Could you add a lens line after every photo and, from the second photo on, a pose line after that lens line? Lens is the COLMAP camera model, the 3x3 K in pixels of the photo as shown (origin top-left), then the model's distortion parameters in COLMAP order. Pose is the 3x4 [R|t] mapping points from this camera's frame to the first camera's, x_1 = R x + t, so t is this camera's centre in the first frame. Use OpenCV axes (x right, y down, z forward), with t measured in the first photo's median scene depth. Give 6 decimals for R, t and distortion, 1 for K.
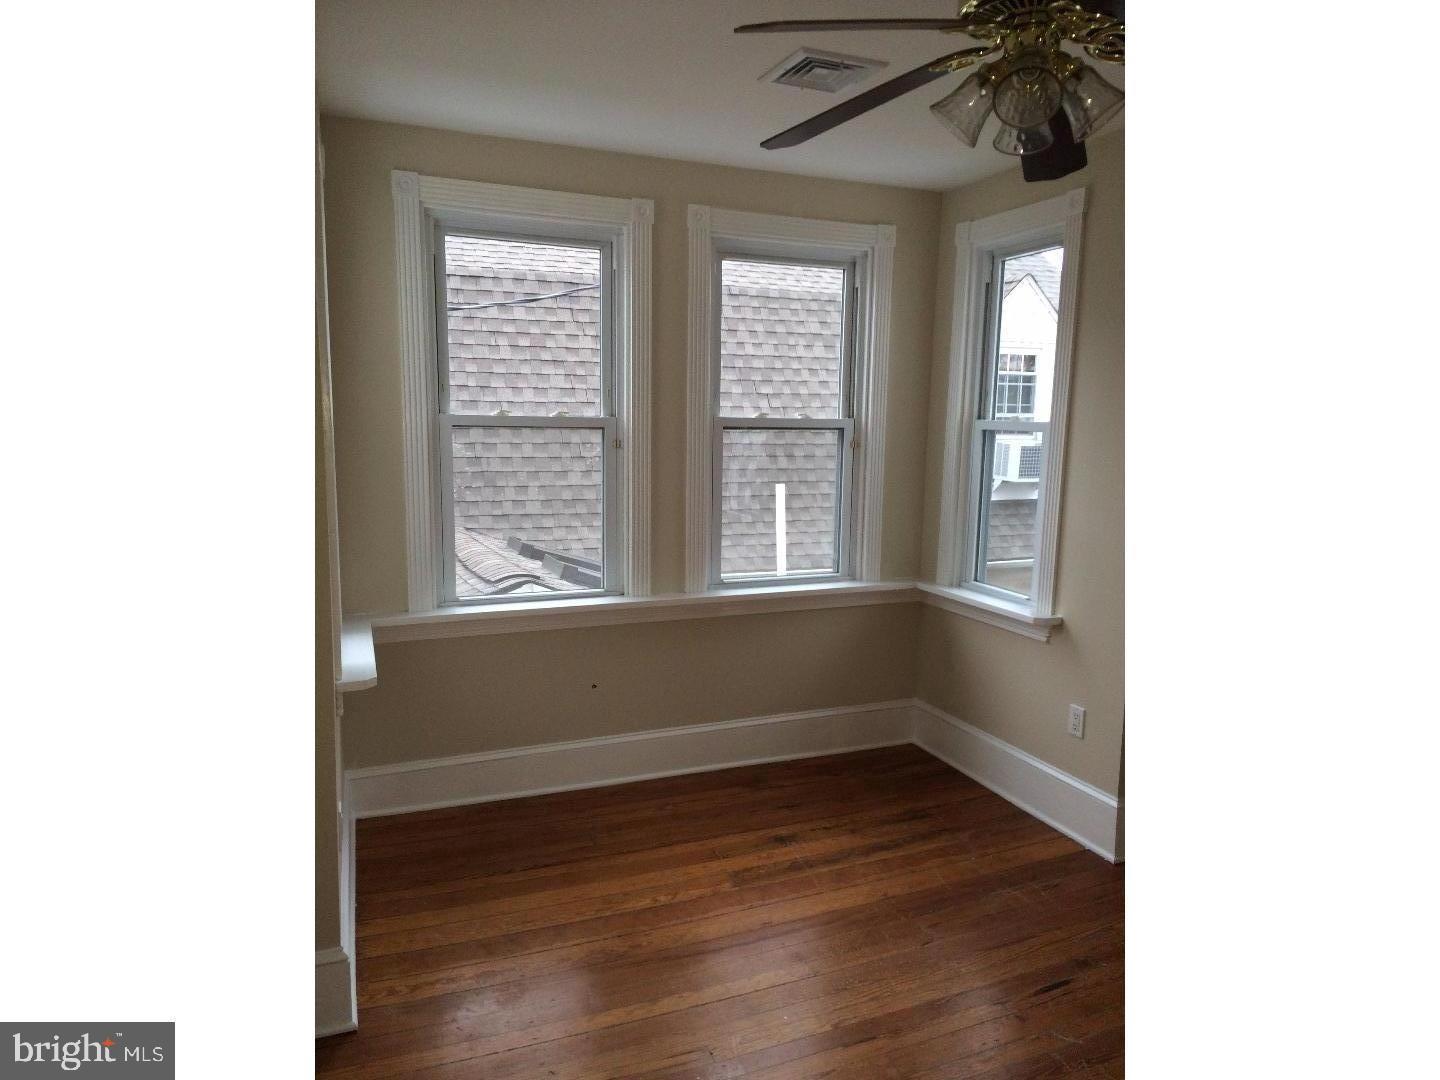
lens RADIAL K [[949.6, 0, 722.2], [0, 949.6, 534.4], [0, 0, 1]] dist [0.108416, -0.115925]
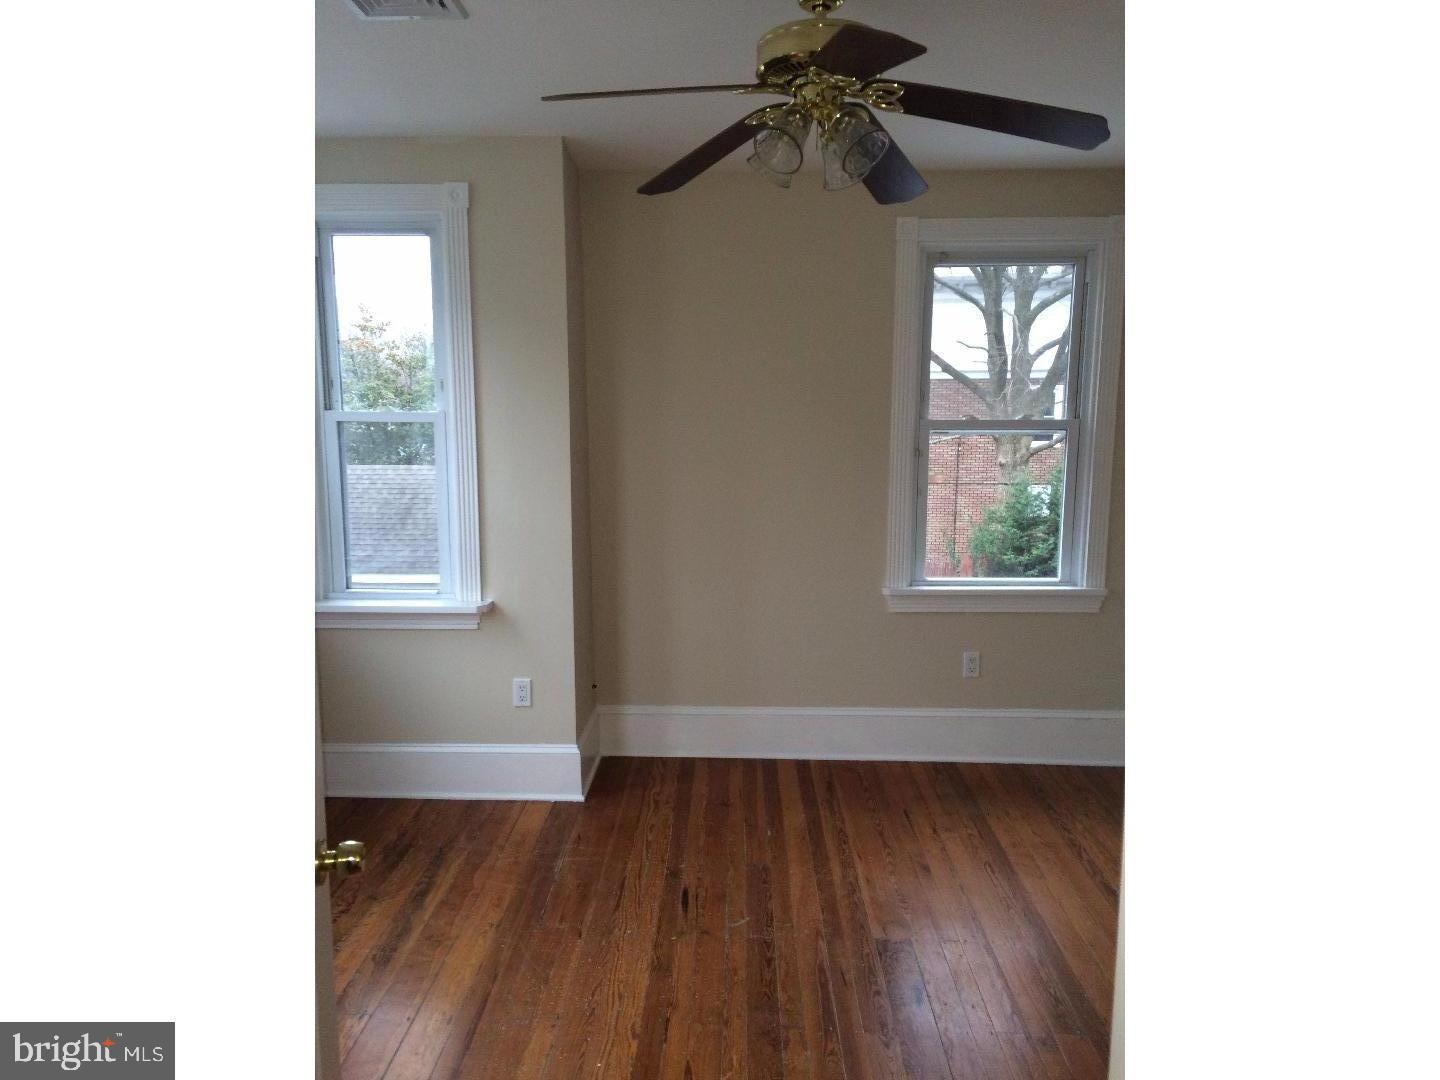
lens RADIAL K [[949.6, 0, 722.2], [0, 949.6, 534.4], [0, 0, 1]] dist [0.108416, -0.115925]
pose [[0.406500, -0.136037, 0.903466, -0.482736], [0.121035, 0.988156, 0.094331, -0.053591], [-0.905598, 0.071006, 0.418151, 0.348733]]
